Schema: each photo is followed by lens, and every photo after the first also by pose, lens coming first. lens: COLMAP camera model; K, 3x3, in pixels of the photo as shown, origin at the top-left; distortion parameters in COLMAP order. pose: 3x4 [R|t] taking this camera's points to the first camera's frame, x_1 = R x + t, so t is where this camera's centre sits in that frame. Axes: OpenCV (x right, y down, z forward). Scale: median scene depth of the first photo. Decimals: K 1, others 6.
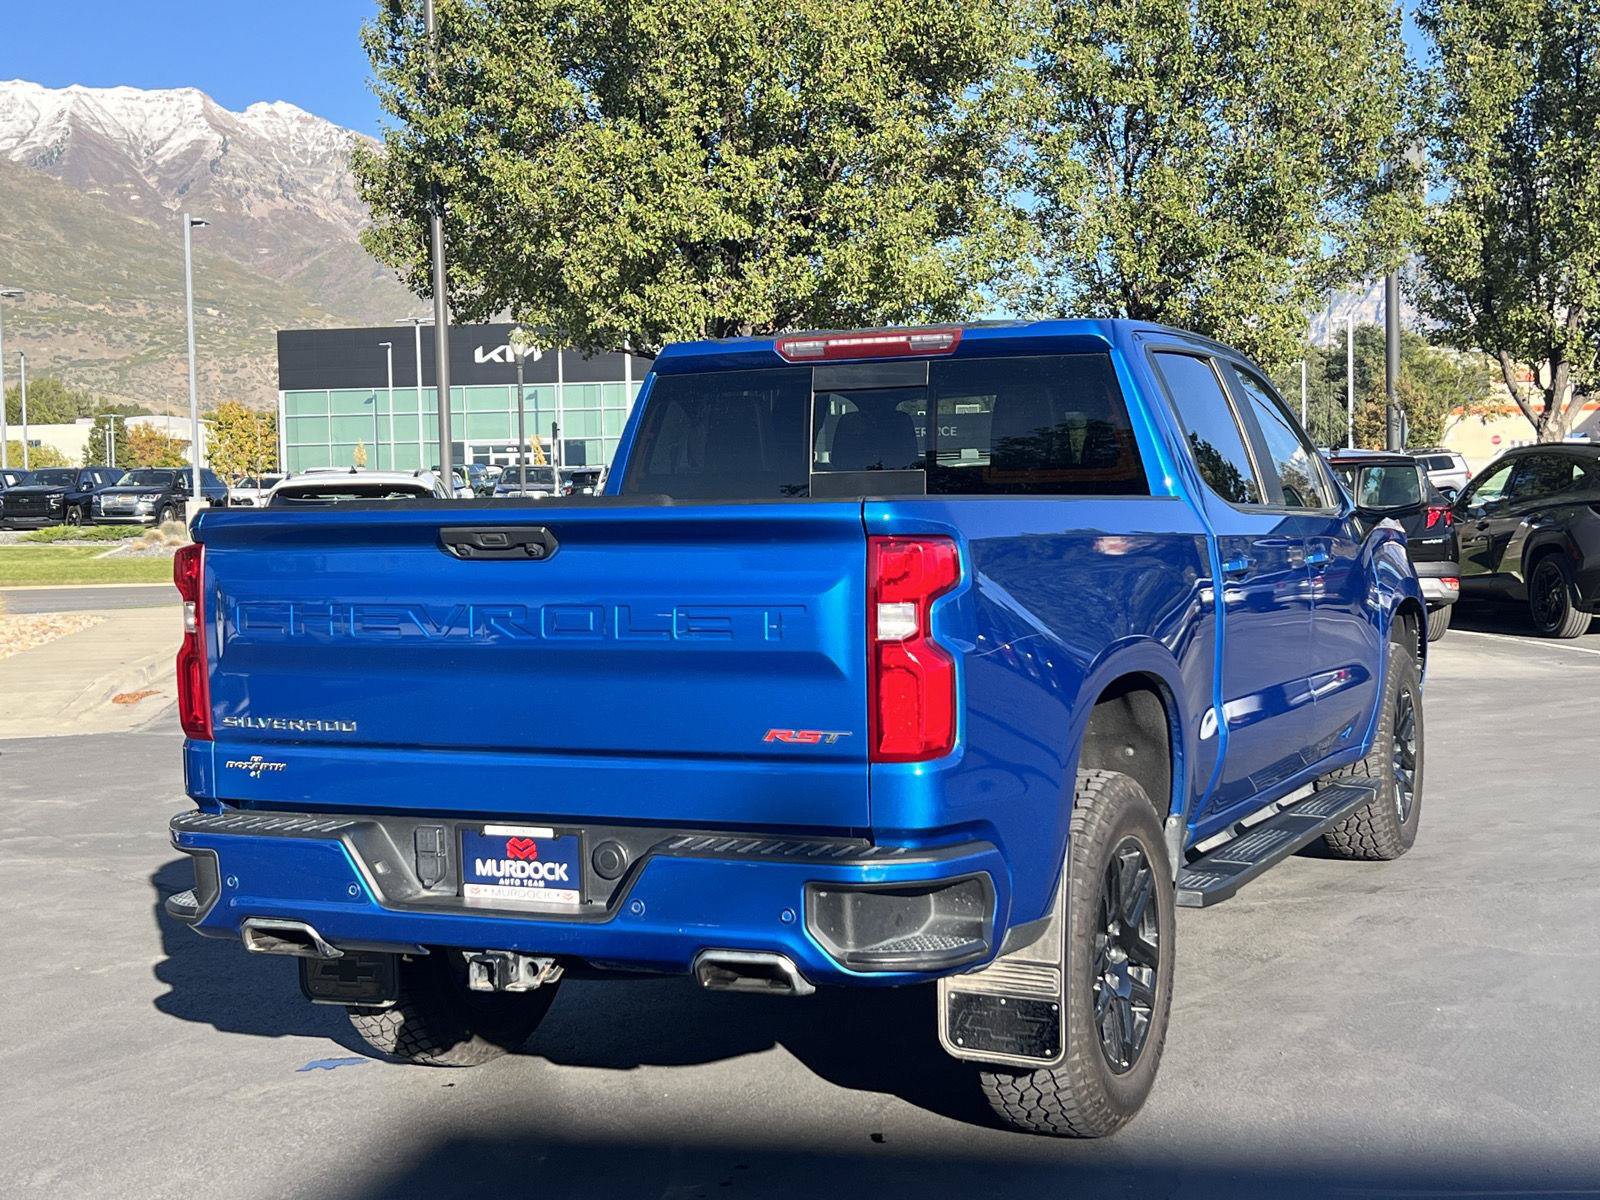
lens RADIAL K [[2212.9, 0, 798.5], [0, 2212.9, 603.9], [0, 0, 1]] dist [0.043039, 0.000000]
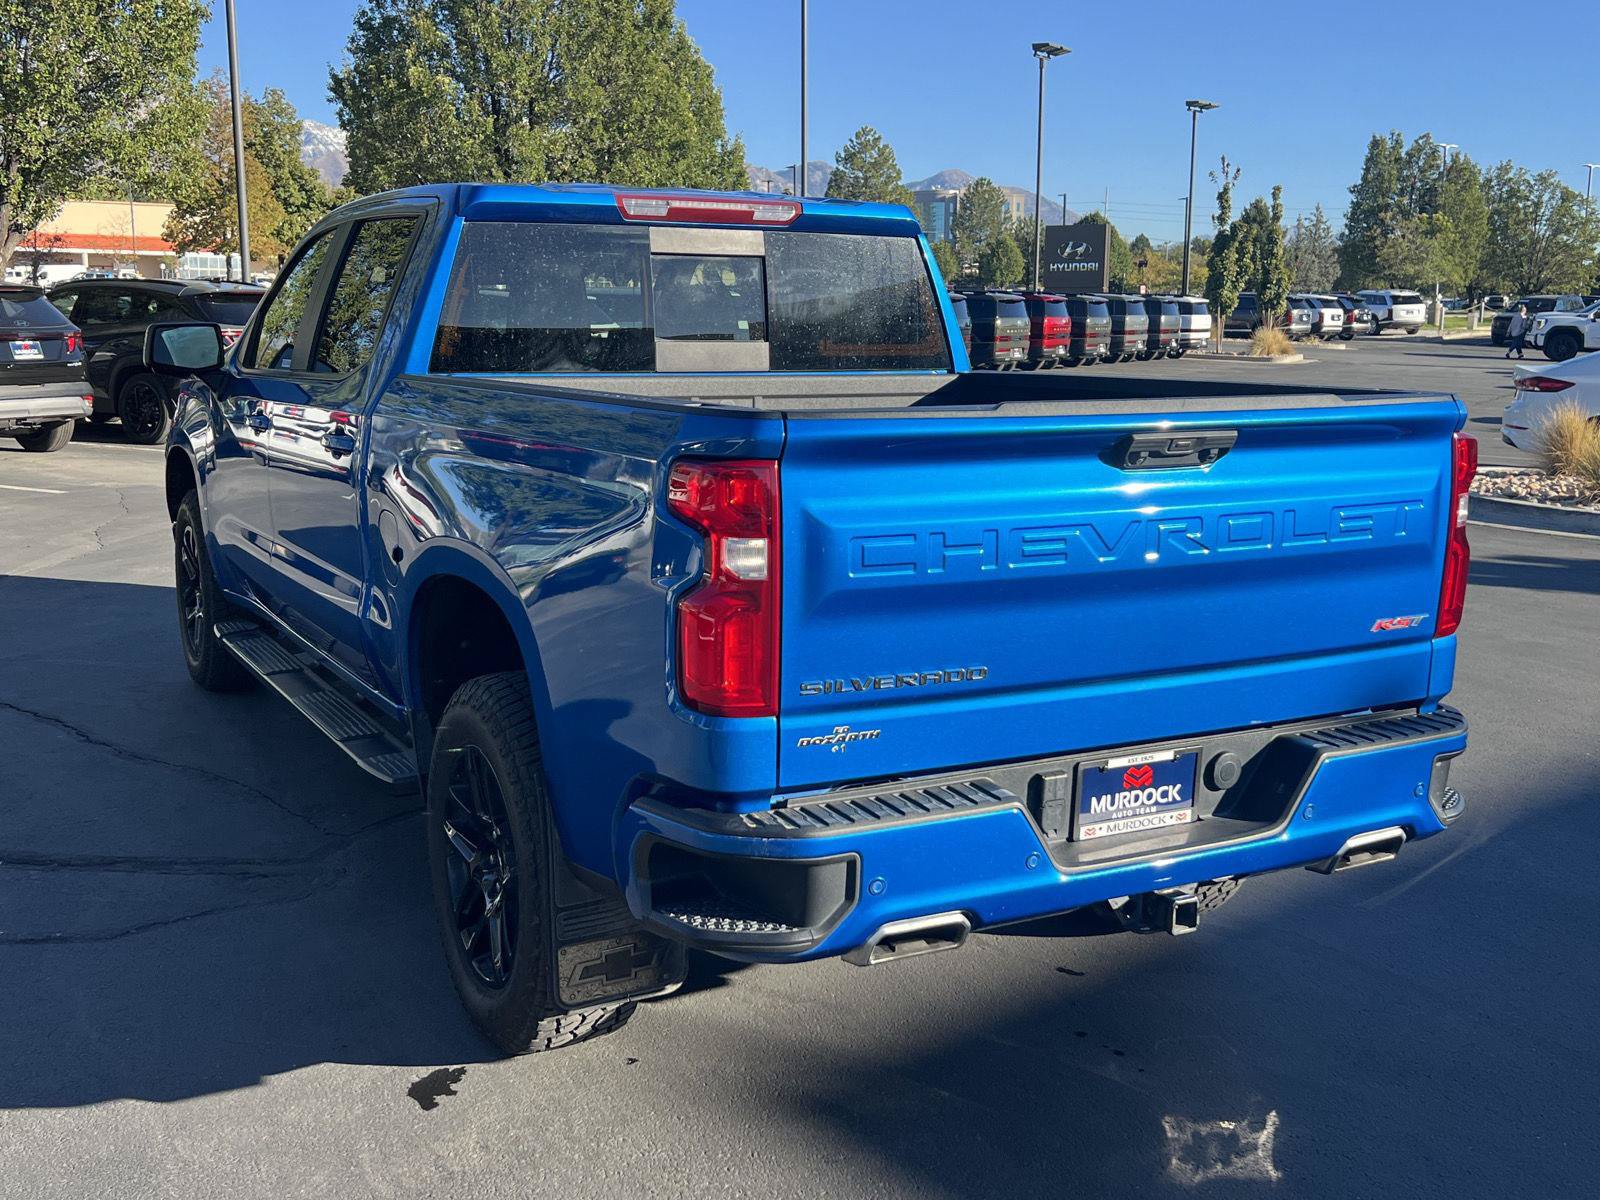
lens RADIAL K [[1671.5, 0, 798.9], [0, 1671.5, 608.1], [0, 0, 1]] dist [0.045118, 0.000000]
pose [[0.607253, -0.115190, 0.786114, -0.607935], [0.015584, 0.990971, 0.133170, -0.043924], [-0.794356, -0.068617, 0.603565, 0.562781]]
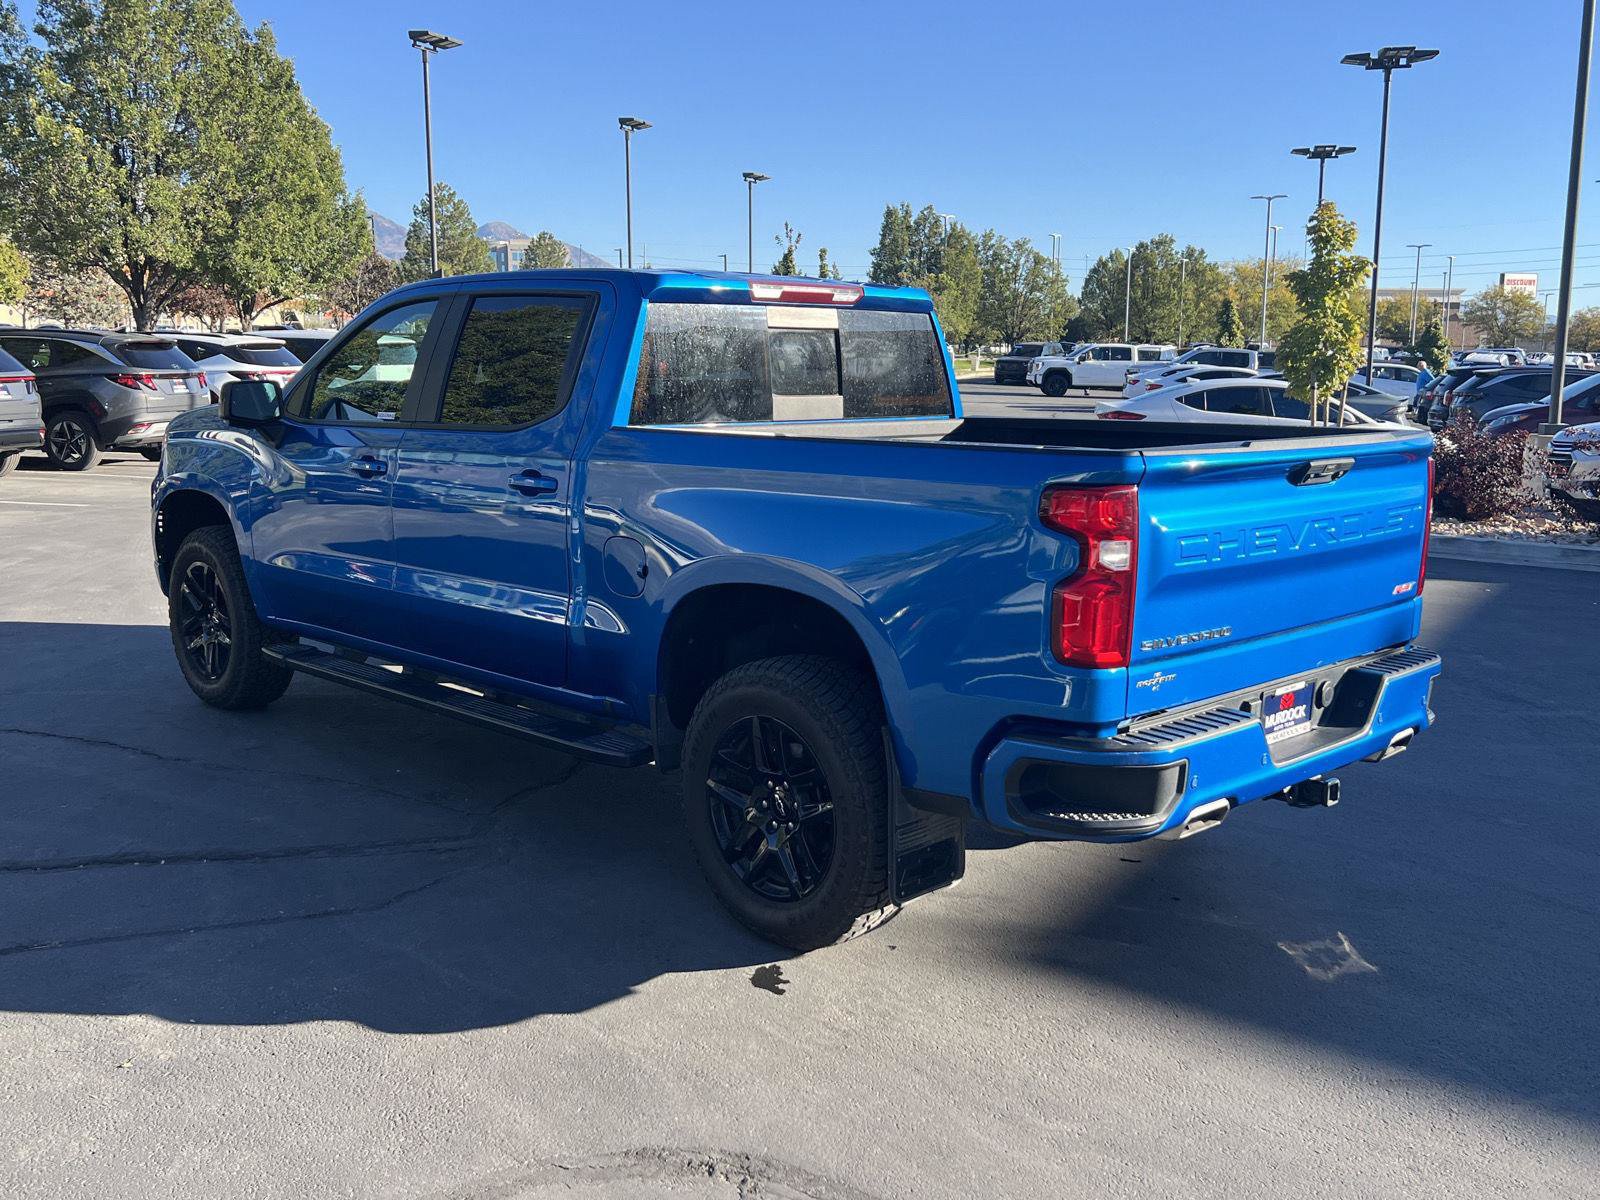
lens RADIAL K [[1510.2, 0, 799.0], [0, 1510.2, 604.7], [0, 0, 1]] dist [0.035405, 0.000000]
pose [[0.371213, -0.129638, 0.919454, -0.857844], [0.027155, 0.991298, 0.128805, -0.057728], [-0.928151, -0.022846, 0.371503, 0.756402]]
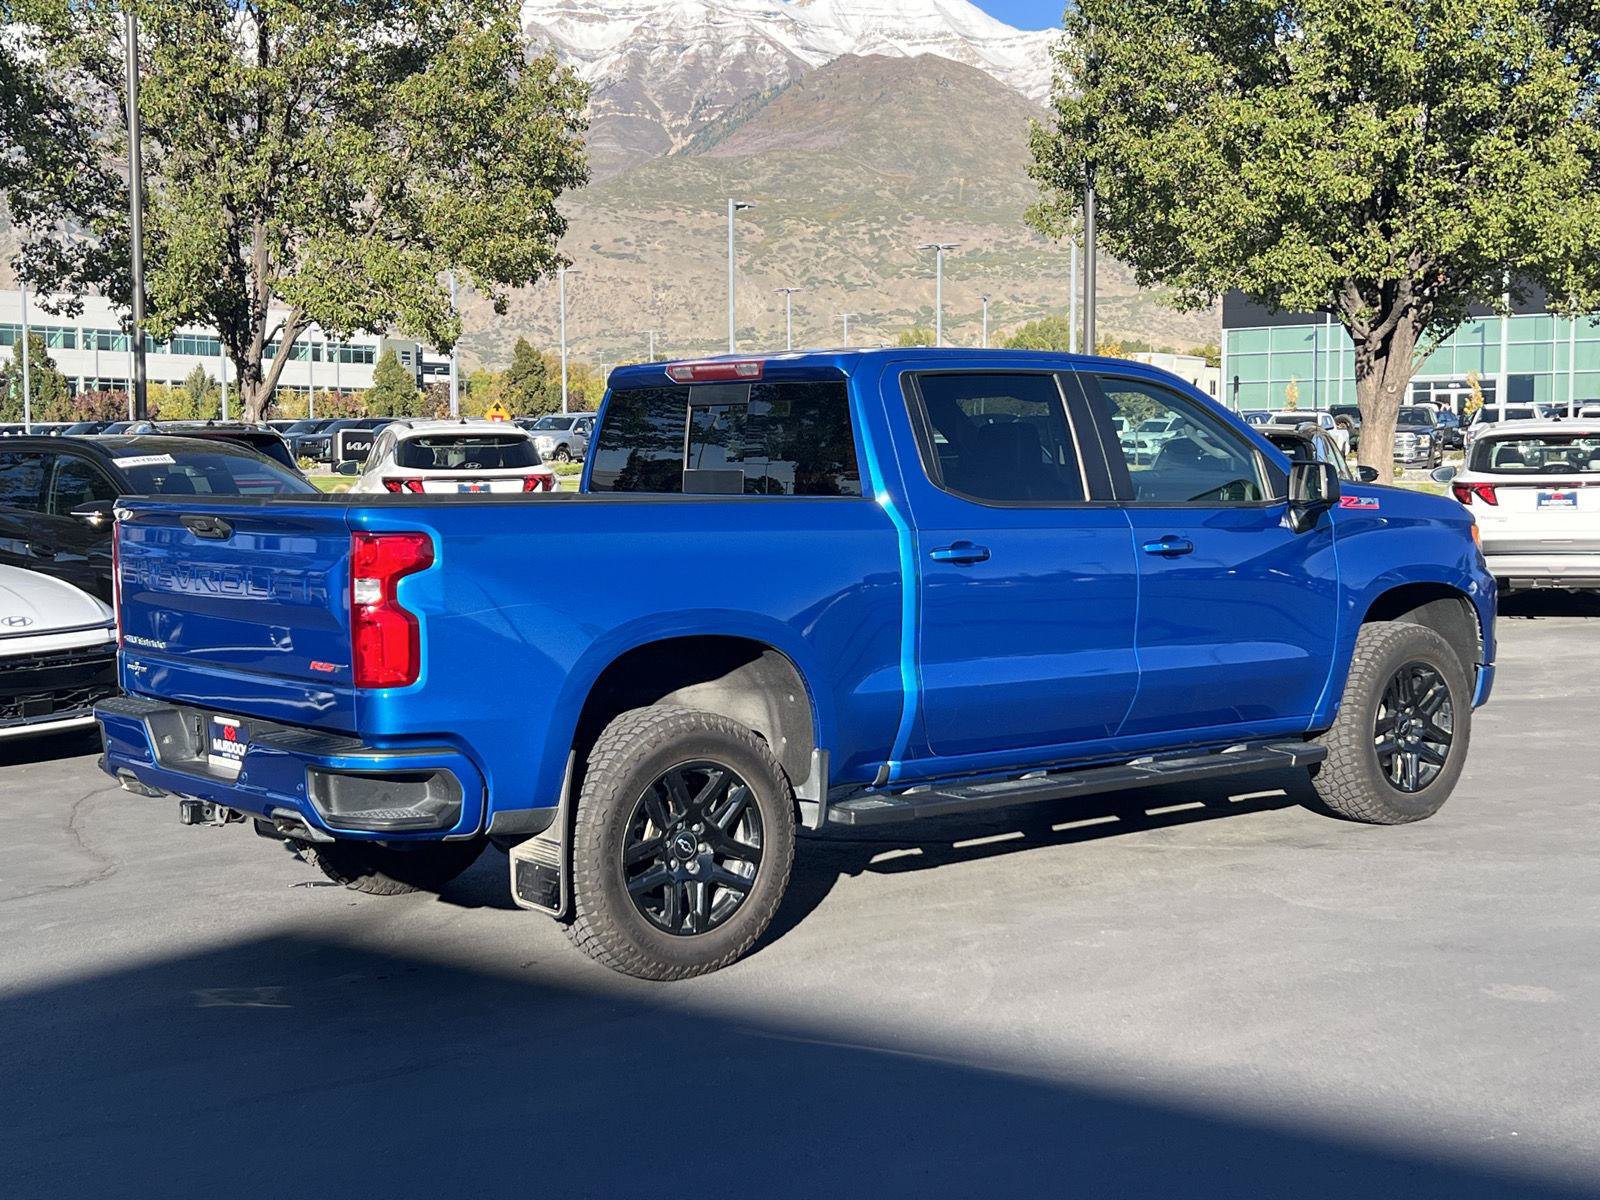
lens RADIAL K [[2212.9, 0, 795.3], [0, 2212.9, 607.6], [0, 0, 1]] dist [0.043039, 0.000000]
pose [[0.899476, 0.041061, -0.435037, 0.697382], [-0.027008, 0.998896, 0.038441, -0.033477], [0.436135, -0.022827, 0.899592, -0.141398]]
